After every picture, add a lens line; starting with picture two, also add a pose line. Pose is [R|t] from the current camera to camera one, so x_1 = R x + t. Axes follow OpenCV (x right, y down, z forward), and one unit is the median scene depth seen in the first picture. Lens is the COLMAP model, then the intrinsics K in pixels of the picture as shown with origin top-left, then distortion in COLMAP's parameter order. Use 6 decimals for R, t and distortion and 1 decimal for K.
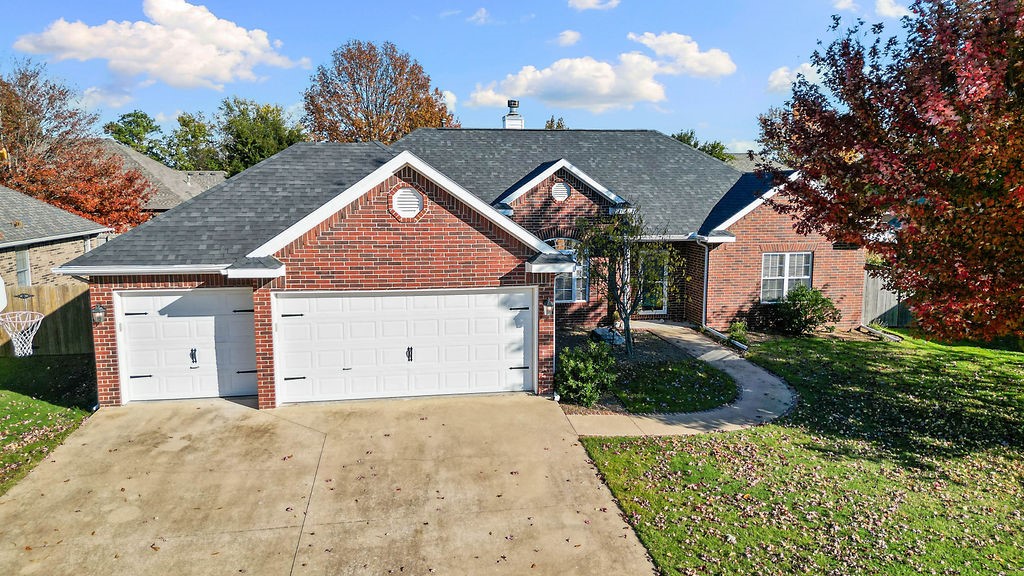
lens RADIAL K [[722.8, 0, 513.8], [0, 722.8, 302.0], [0, 0, 1]] dist [0.069379, -0.067777]
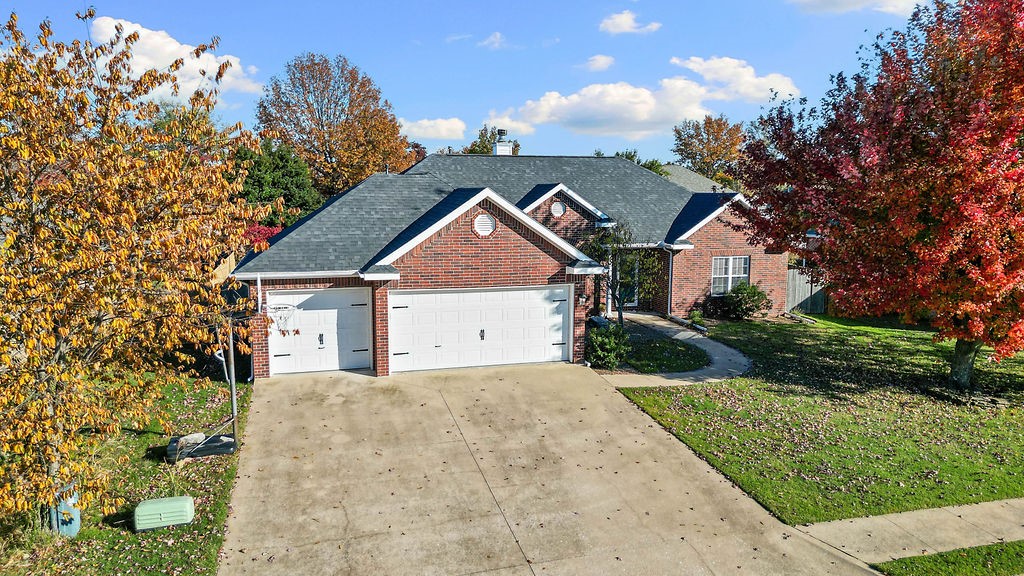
lens RADIAL K [[722.8, 0, 513.8], [0, 722.8, 302.0], [0, 0, 1]] dist [0.069379, -0.067777]
pose [[0.993011, -0.014162, 0.117168, -0.246550], [0.014235, 0.999899, 0.000215, 0.010853], [-0.117159, 0.001454, 0.993112, -0.363281]]
